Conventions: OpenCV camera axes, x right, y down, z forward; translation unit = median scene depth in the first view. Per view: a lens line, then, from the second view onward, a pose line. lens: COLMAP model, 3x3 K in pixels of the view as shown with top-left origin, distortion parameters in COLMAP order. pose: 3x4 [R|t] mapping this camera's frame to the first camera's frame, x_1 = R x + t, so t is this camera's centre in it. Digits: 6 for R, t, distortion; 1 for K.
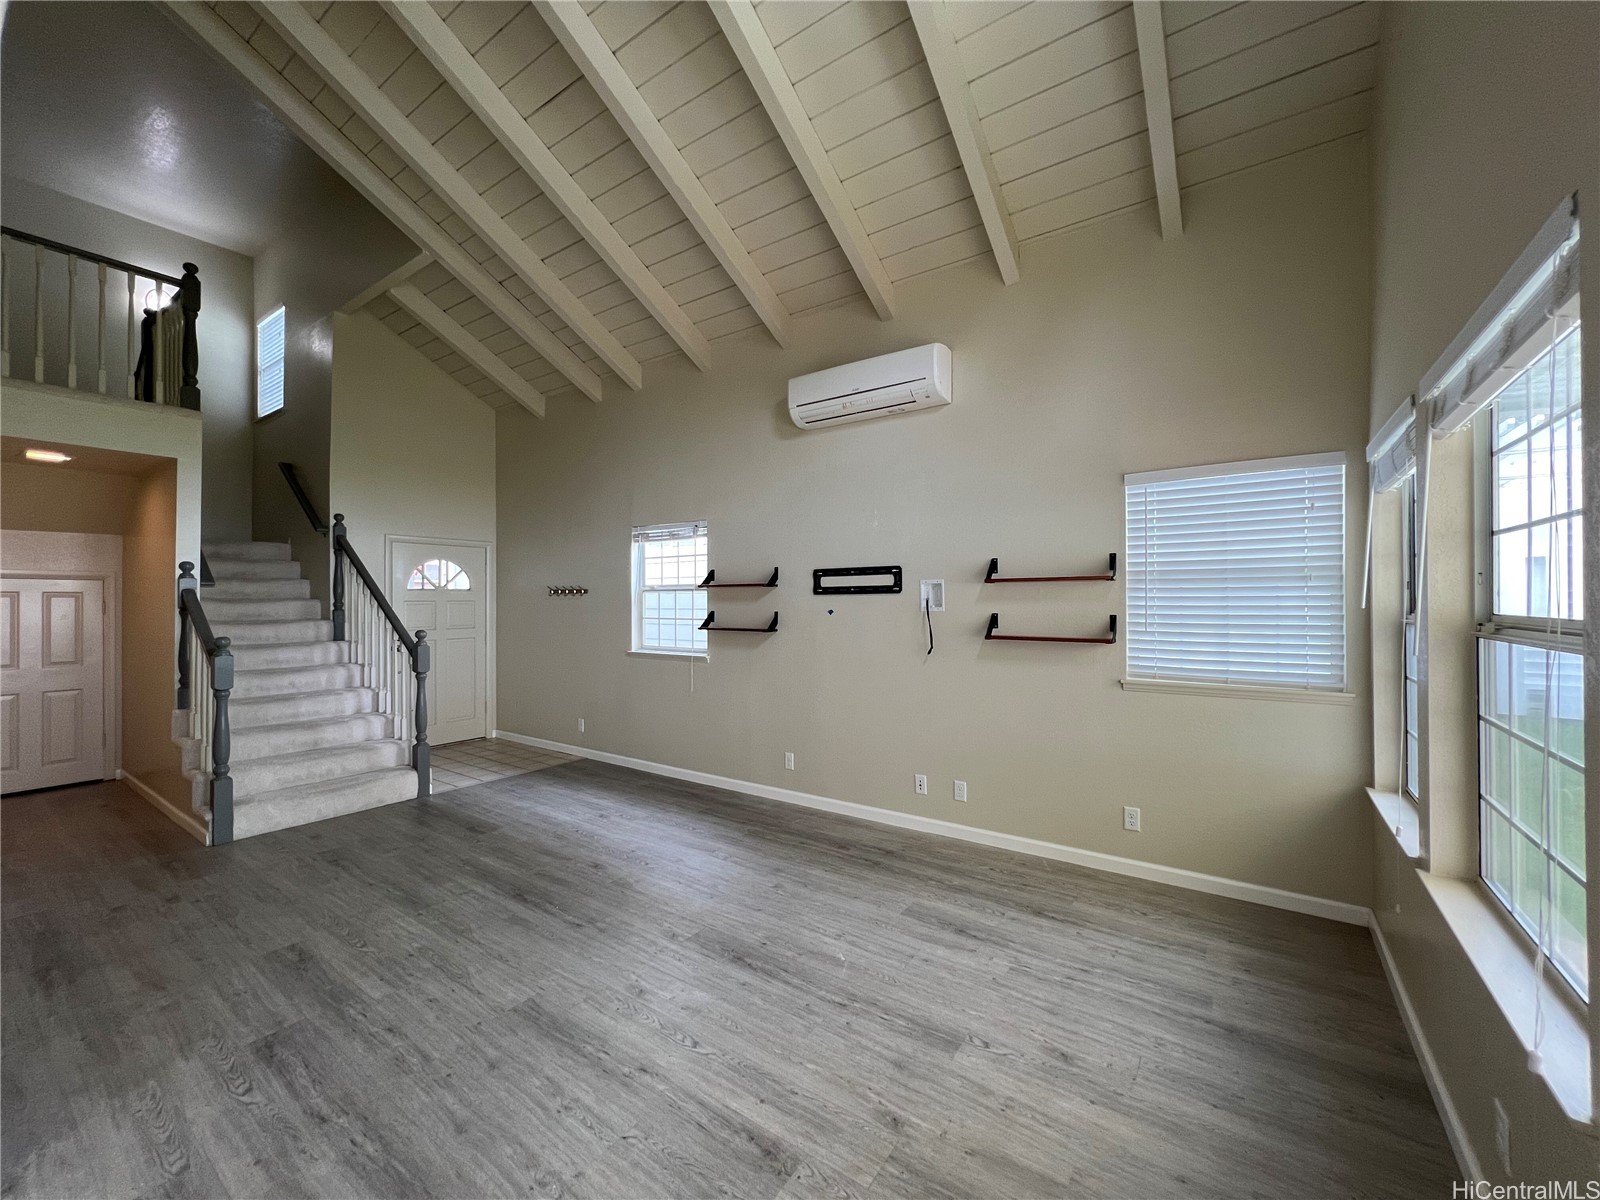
lens RADIAL K [[638.8, 0, 800.0], [0, 638.8, 600.0], [0, 0, 1]] dist [-0.003026, 0.000518]
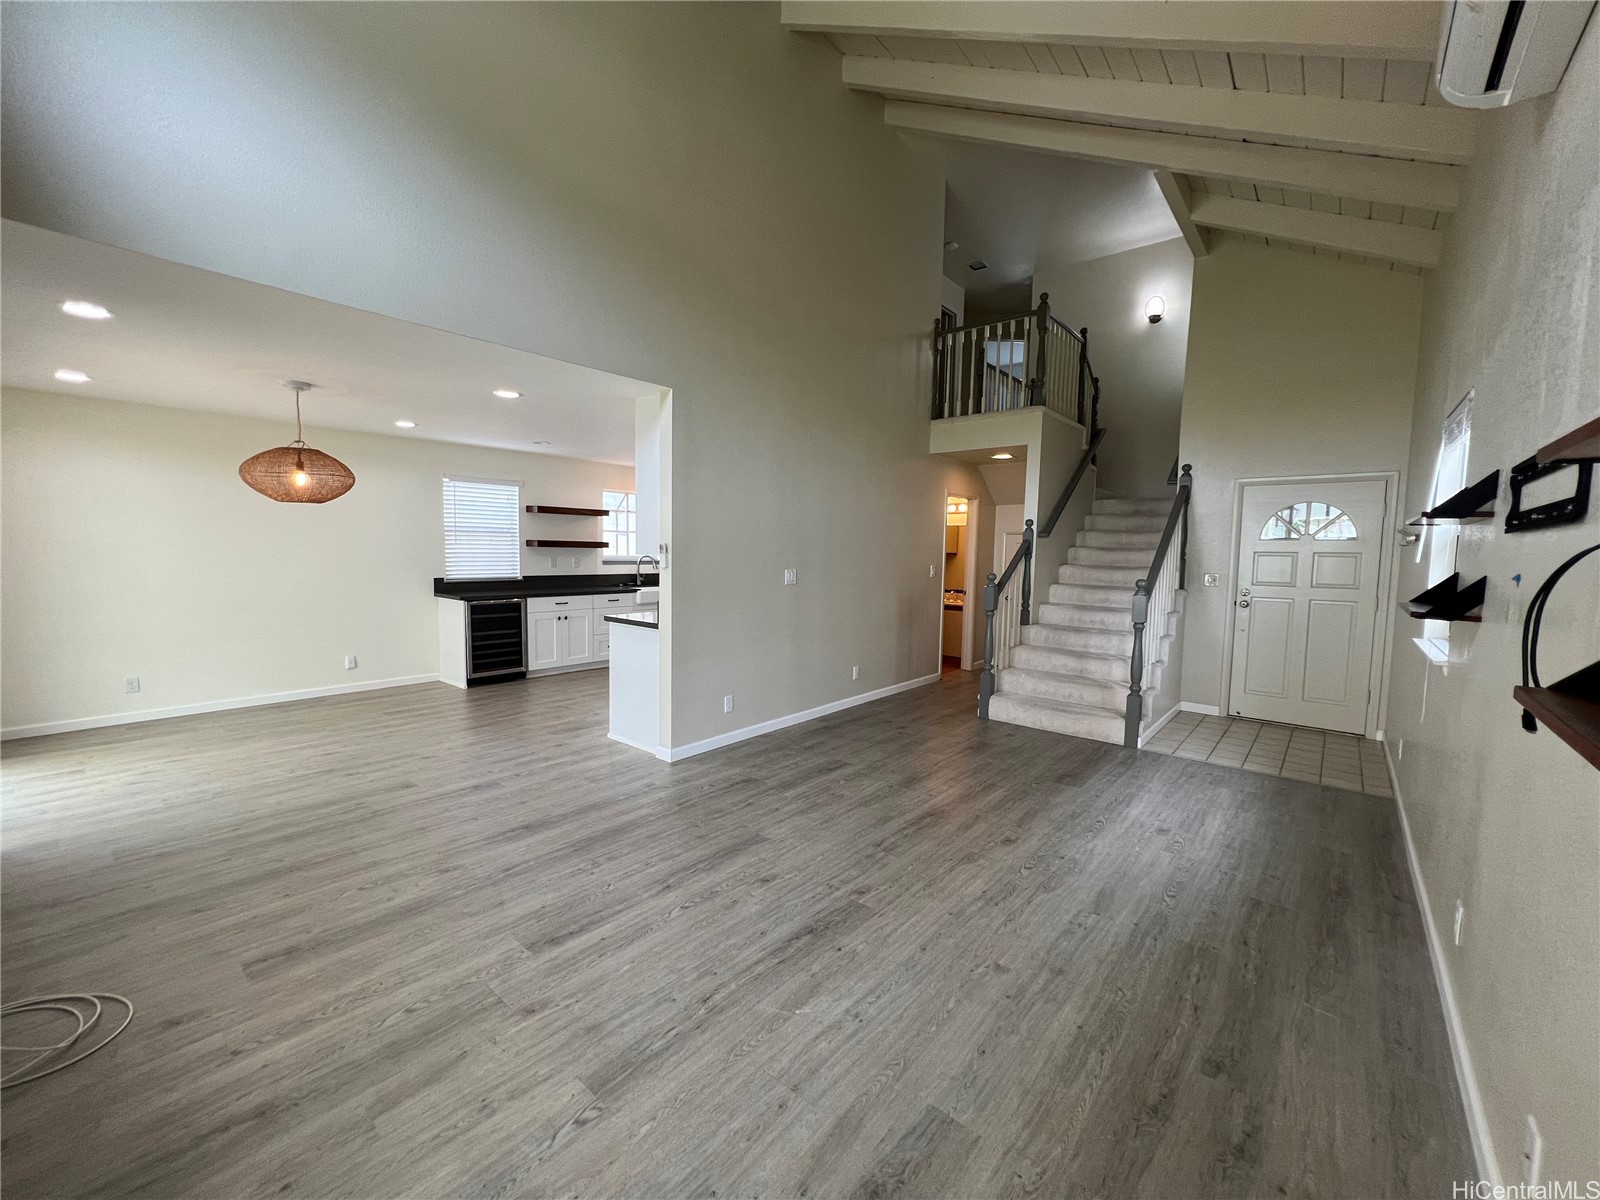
lens RADIAL K [[638.8, 0, 800.0], [0, 638.8, 600.0], [0, 0, 1]] dist [-0.003026, 0.000518]
pose [[-0.091211, 0.080578, -0.992566, 0.731311], [-0.014831, 0.996500, 0.082261, 0.010595], [0.995721, 0.022224, -0.089696, 0.991564]]
